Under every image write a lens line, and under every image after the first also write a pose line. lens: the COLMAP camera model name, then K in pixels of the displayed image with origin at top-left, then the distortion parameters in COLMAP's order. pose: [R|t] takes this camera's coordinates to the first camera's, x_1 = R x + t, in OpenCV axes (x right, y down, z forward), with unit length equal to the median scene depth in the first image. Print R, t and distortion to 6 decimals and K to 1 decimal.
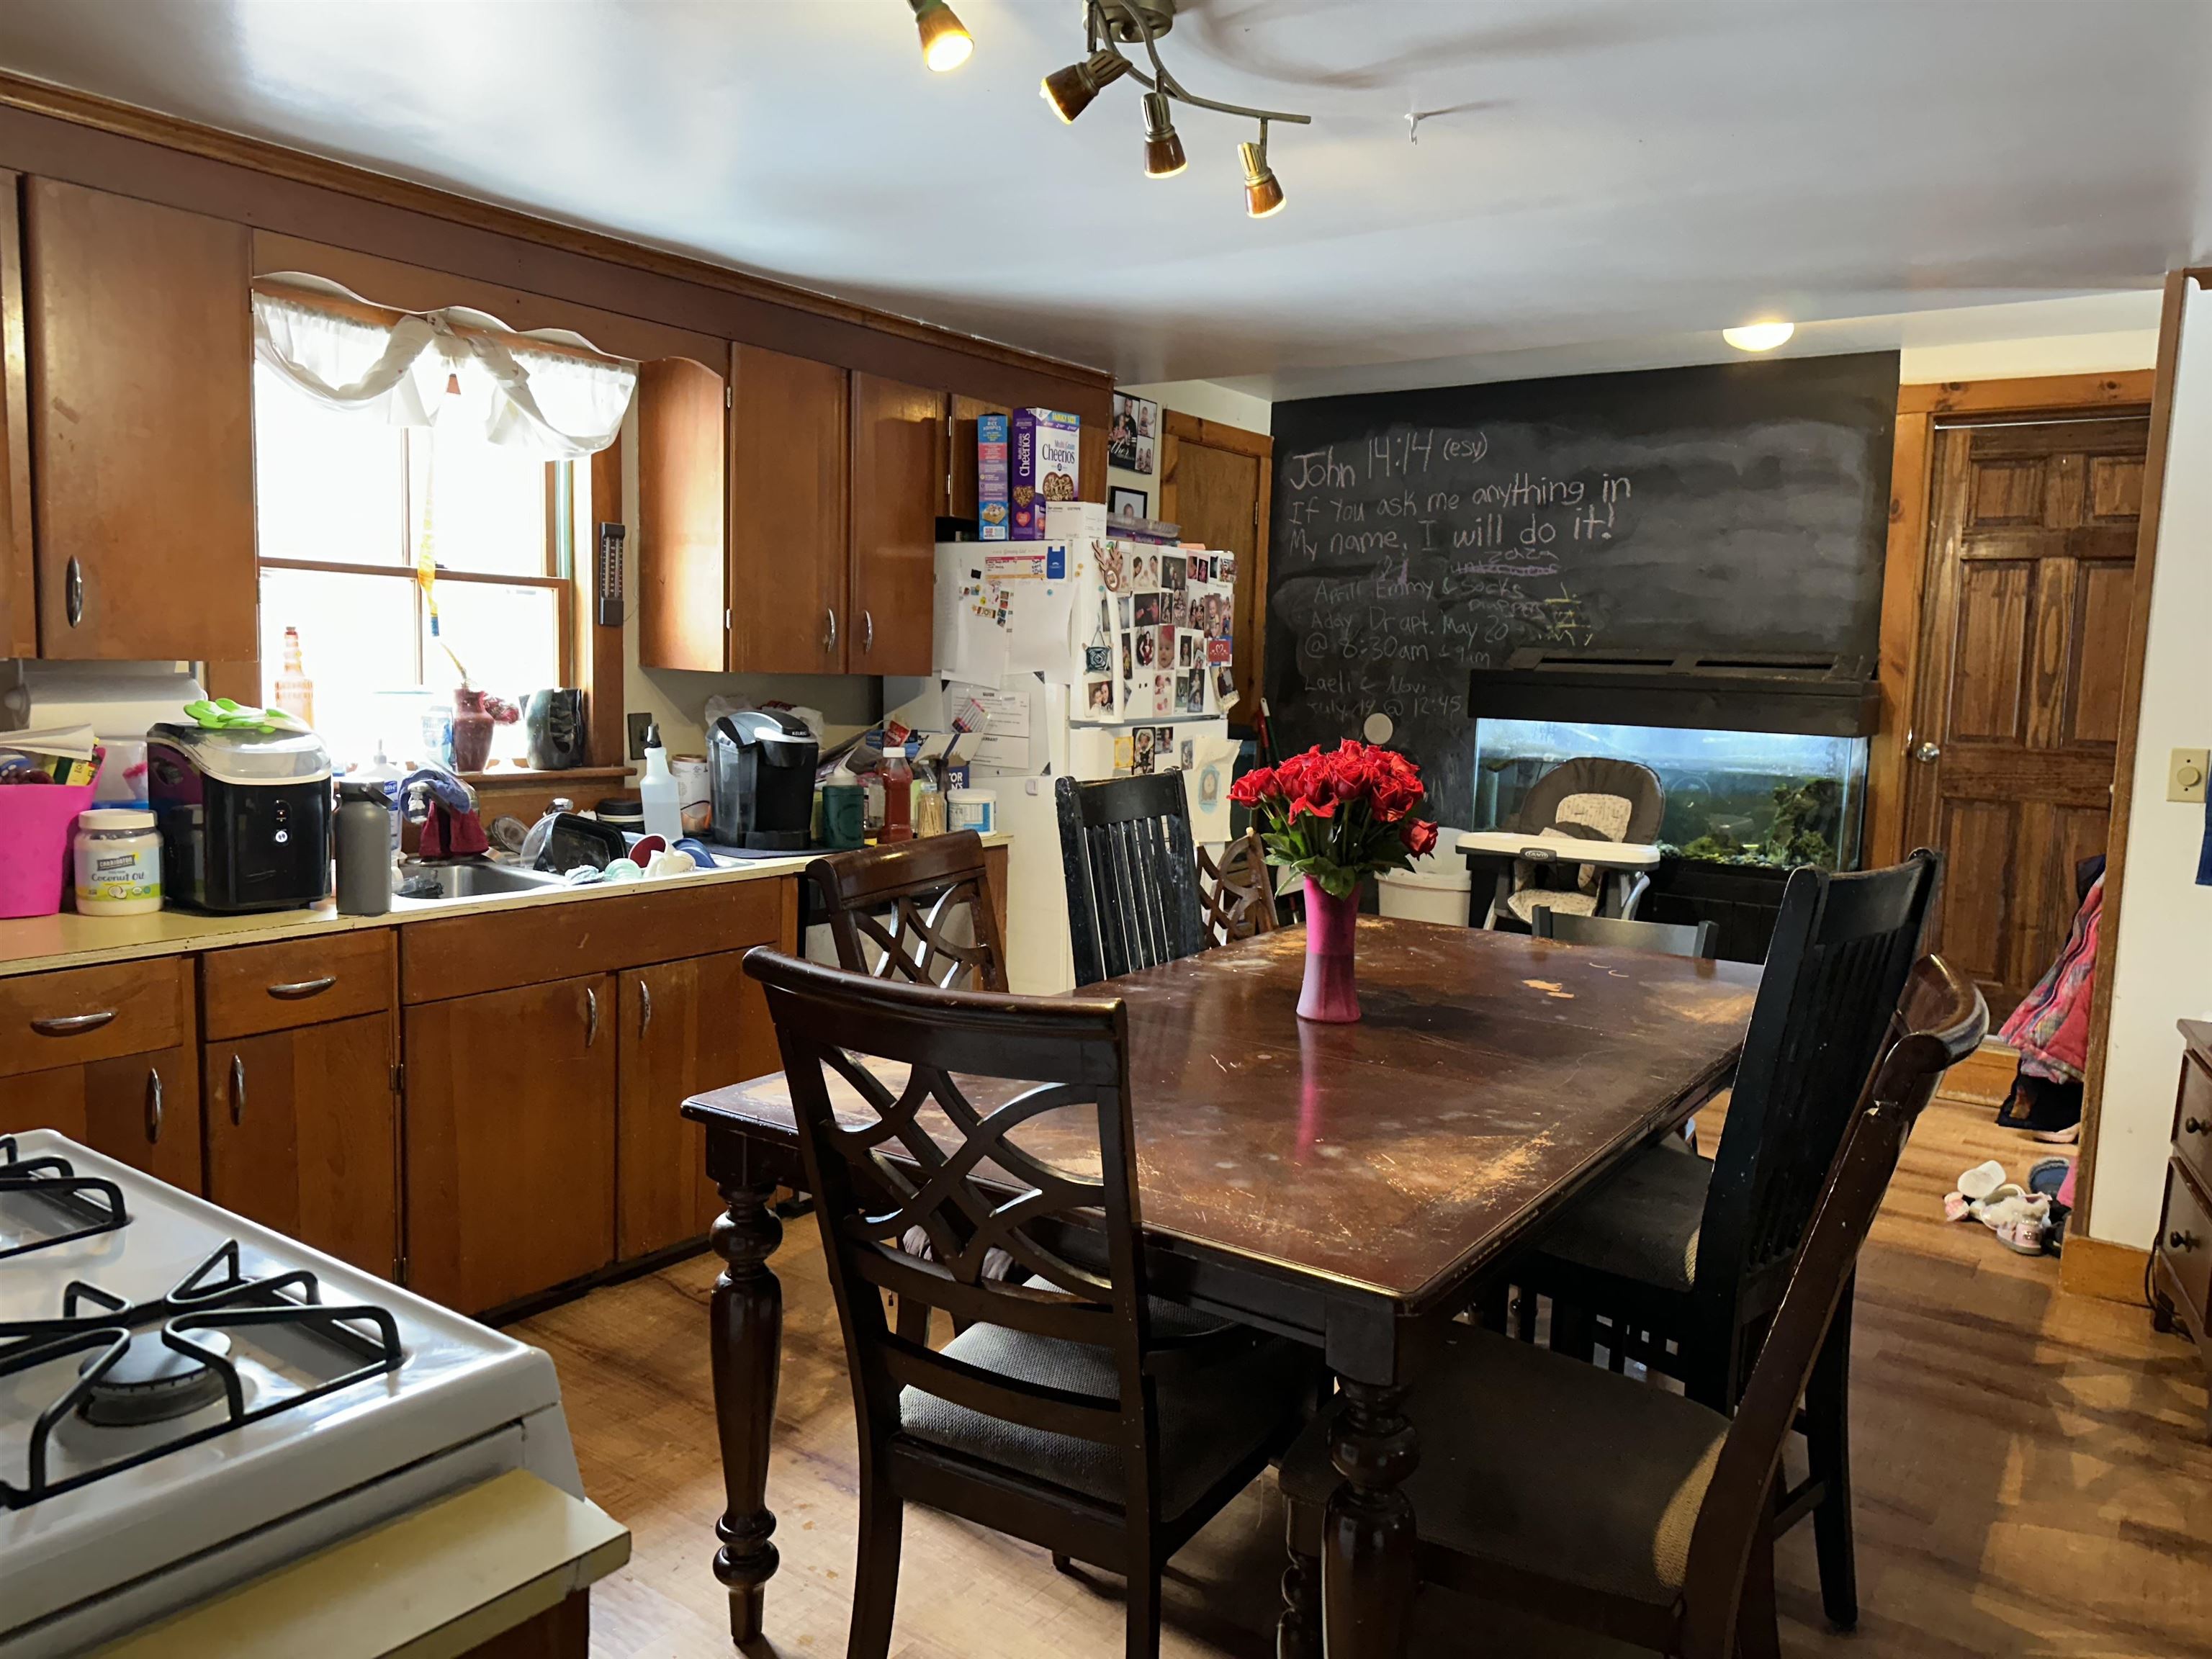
lens RADIAL K [[1525.1, 0, 1104.0], [0, 1525.1, 842.0], [0, 0, 1]] dist [0.084160, -0.099544]
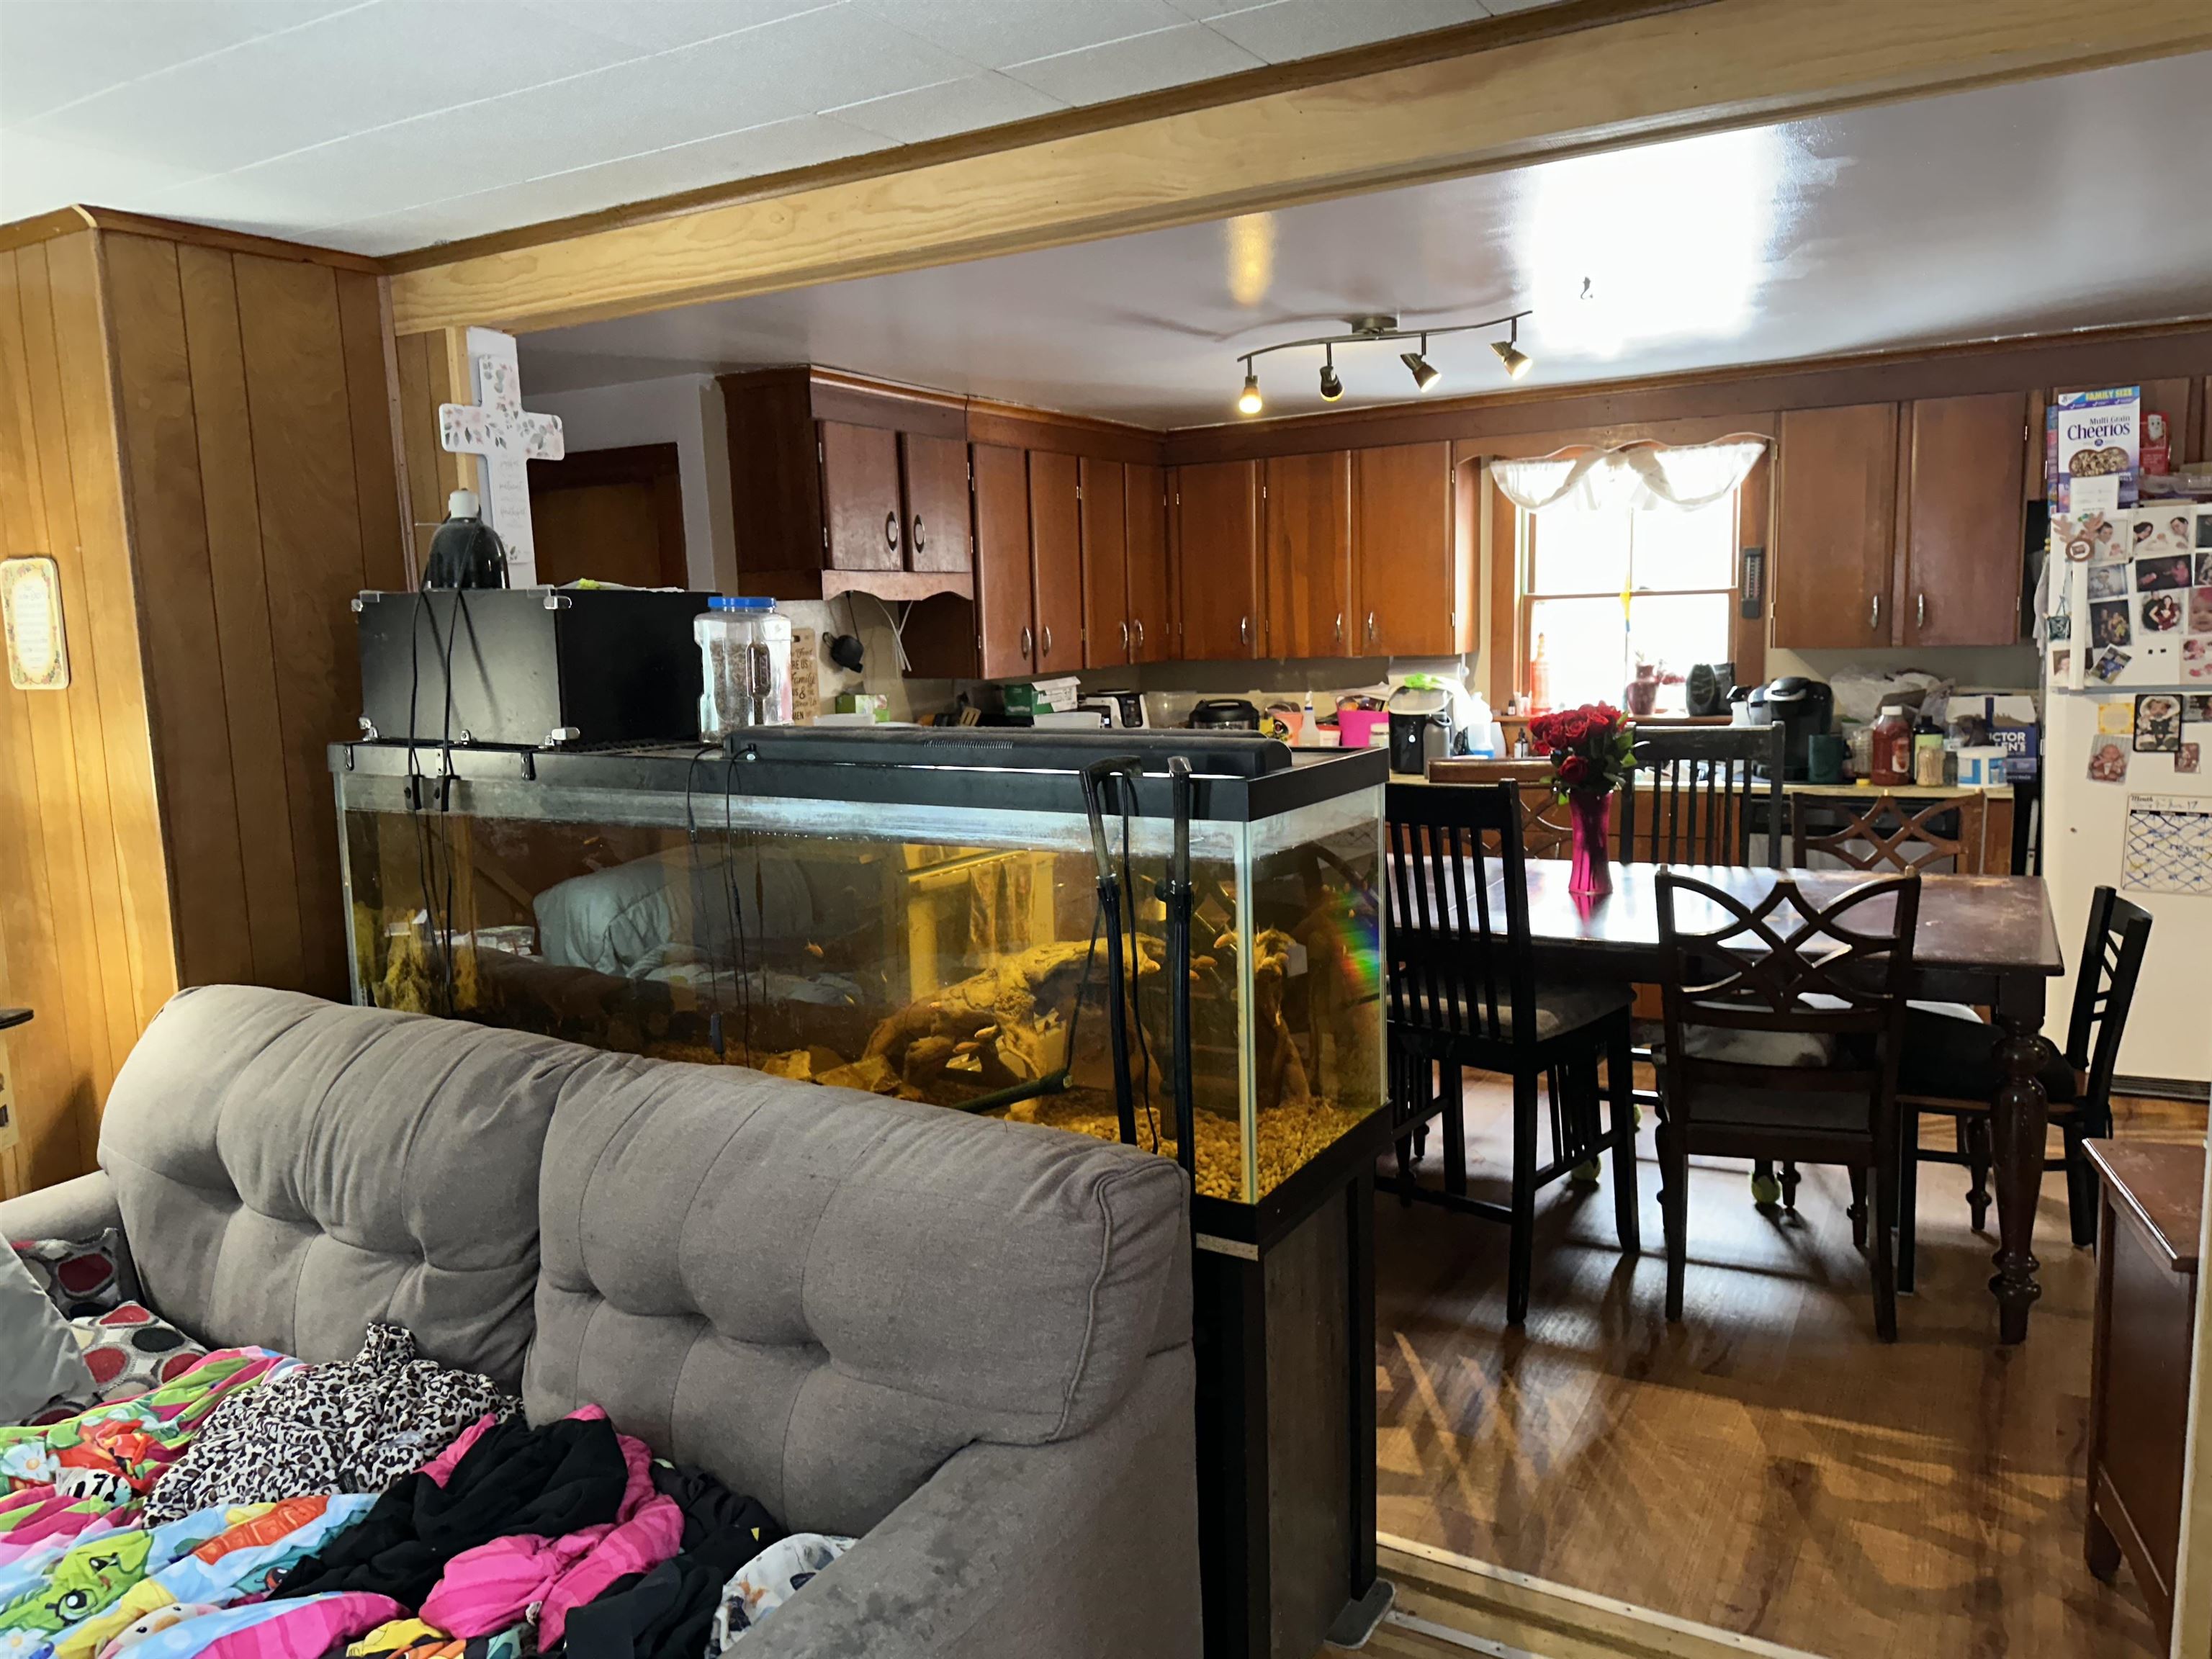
lens RADIAL K [[1572.2, 0, 1084.7], [0, 1572.2, 827.6], [0, 0, 1]] dist [0.047958, -0.047027]
pose [[0.099585, 0.098965, -0.990095, 0.983514], [-0.081929, 0.992478, 0.090963, -0.027377], [0.991650, 0.072058, 0.106944, 0.221493]]
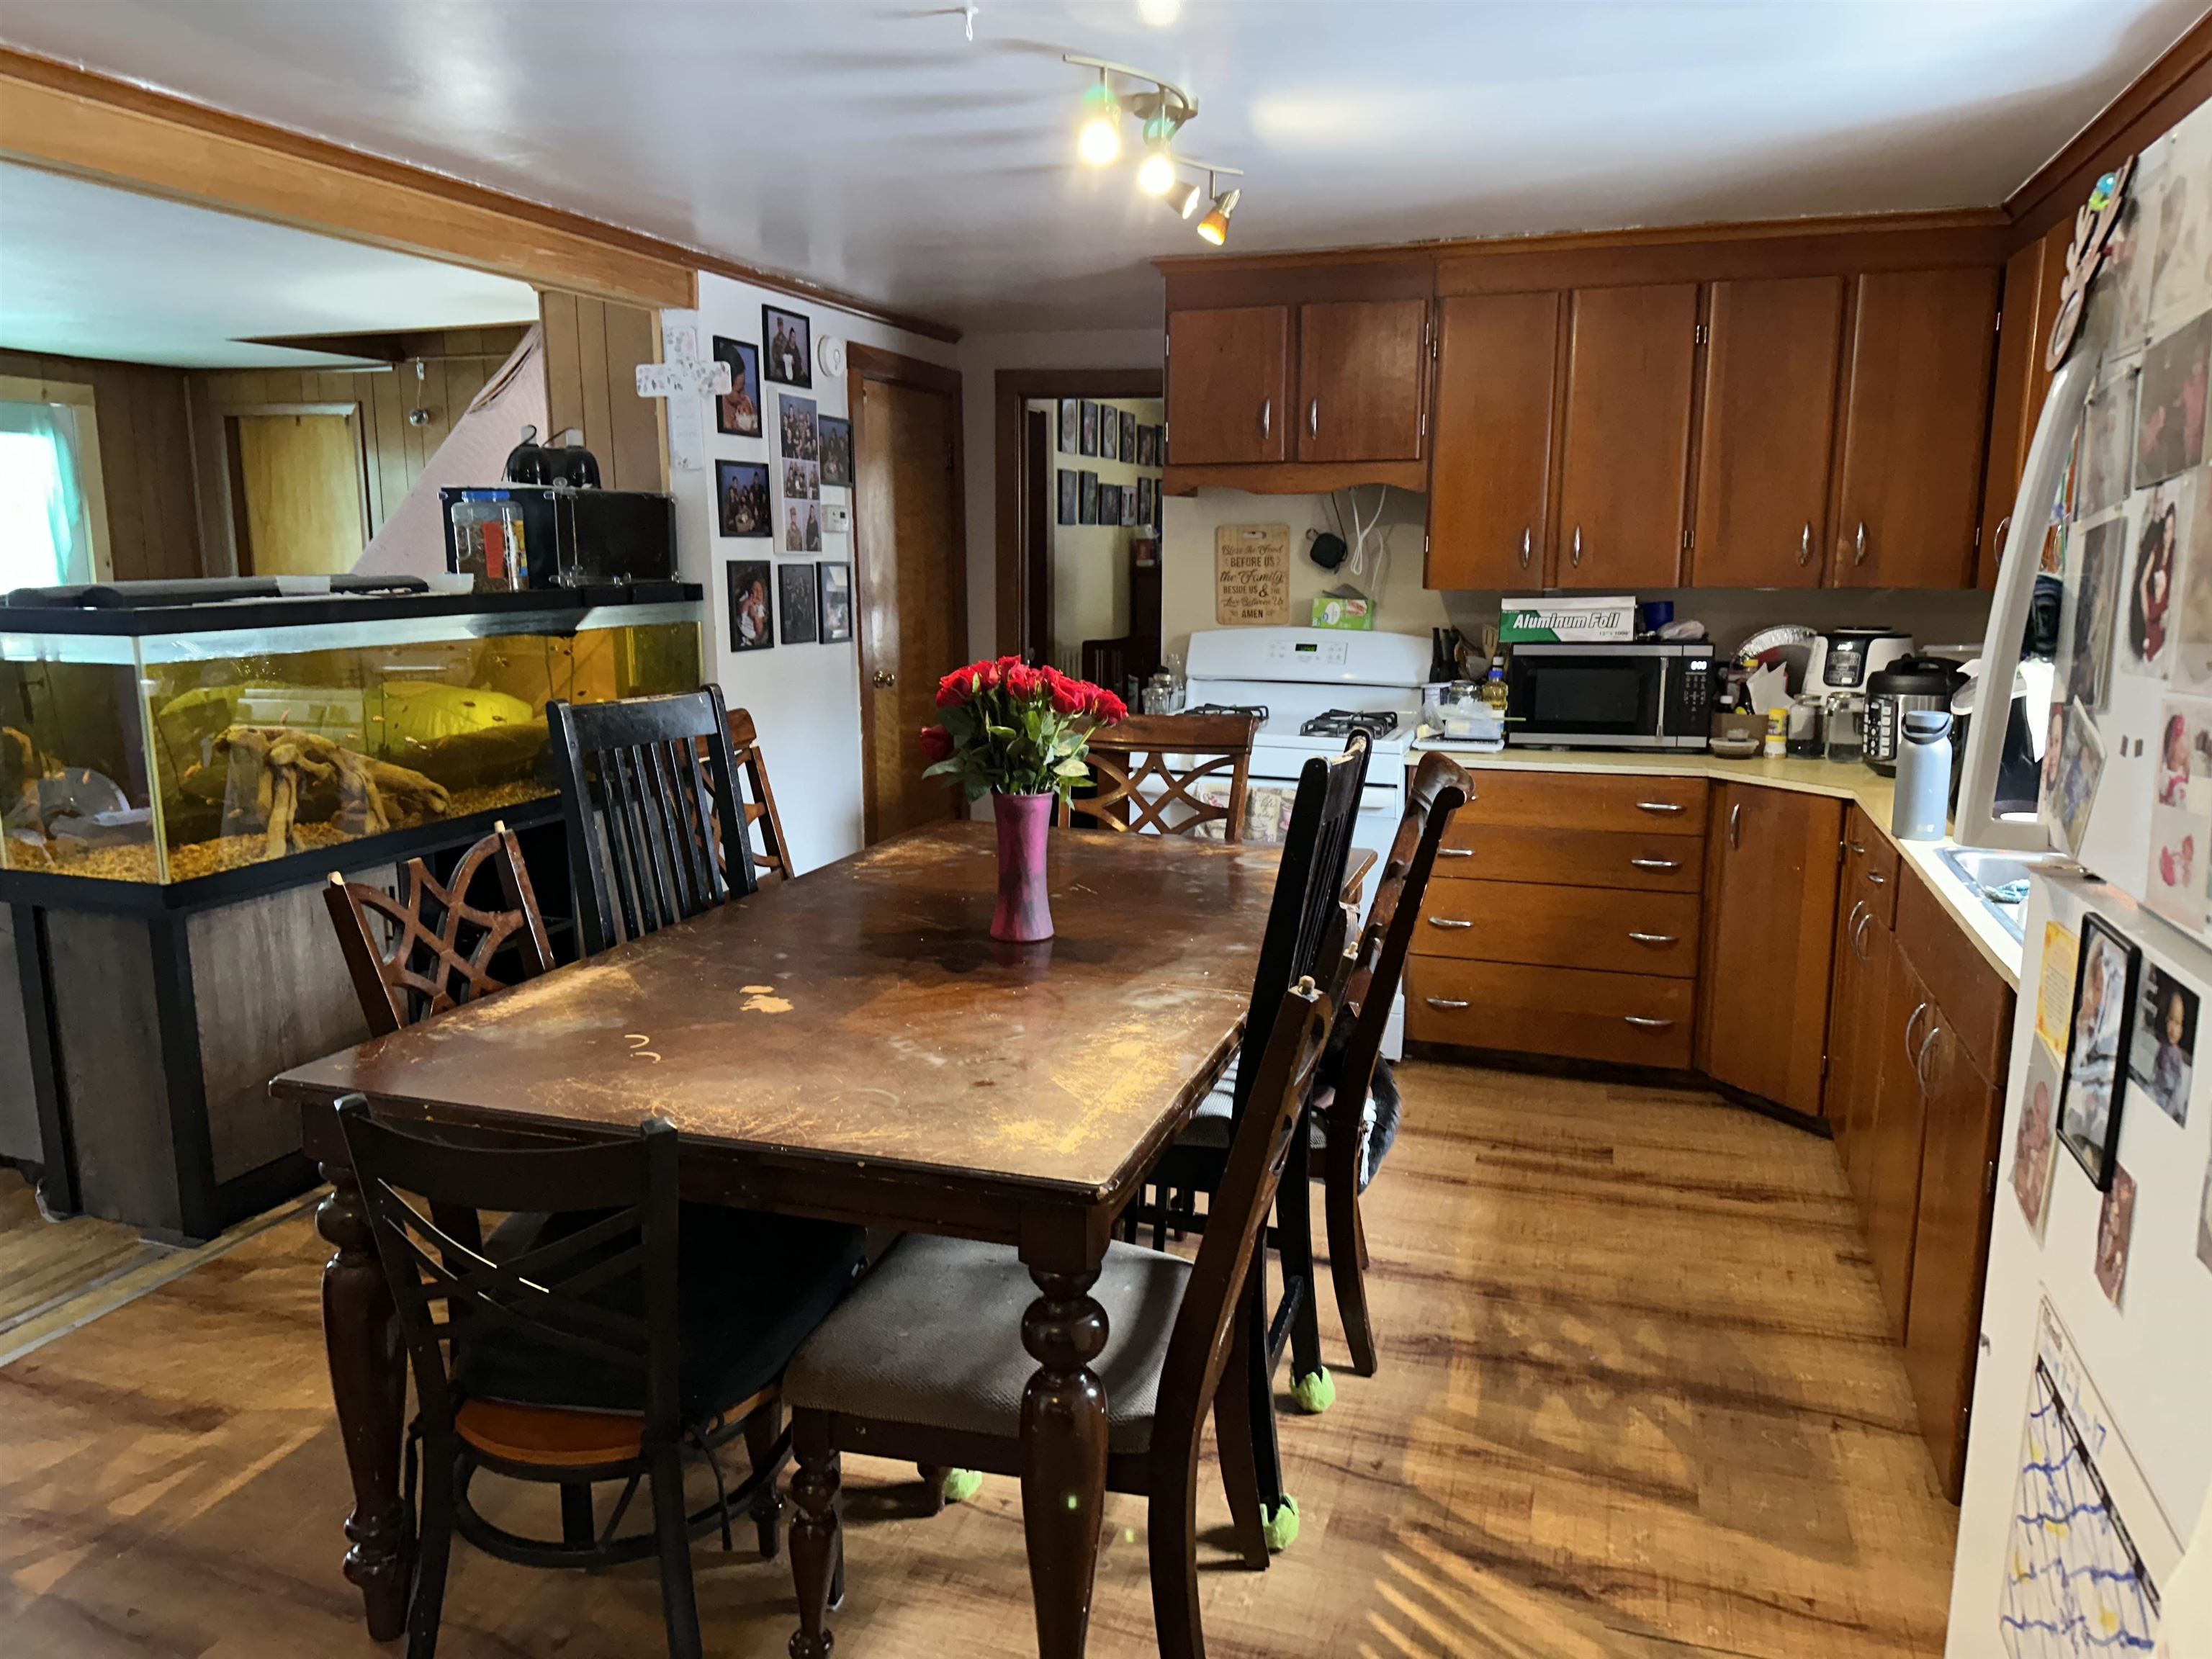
lens RADIAL K [[1525.1, 0, 1104.0], [0, 1525.1, 842.0], [0, 0, 1]] dist [0.084160, -0.099544]
pose [[-0.956622, 0.025102, -0.290249, 0.233713], [-0.063113, 0.954766, 0.290583, -0.145392], [0.284414, 0.296296, -0.911766, 1.176988]]
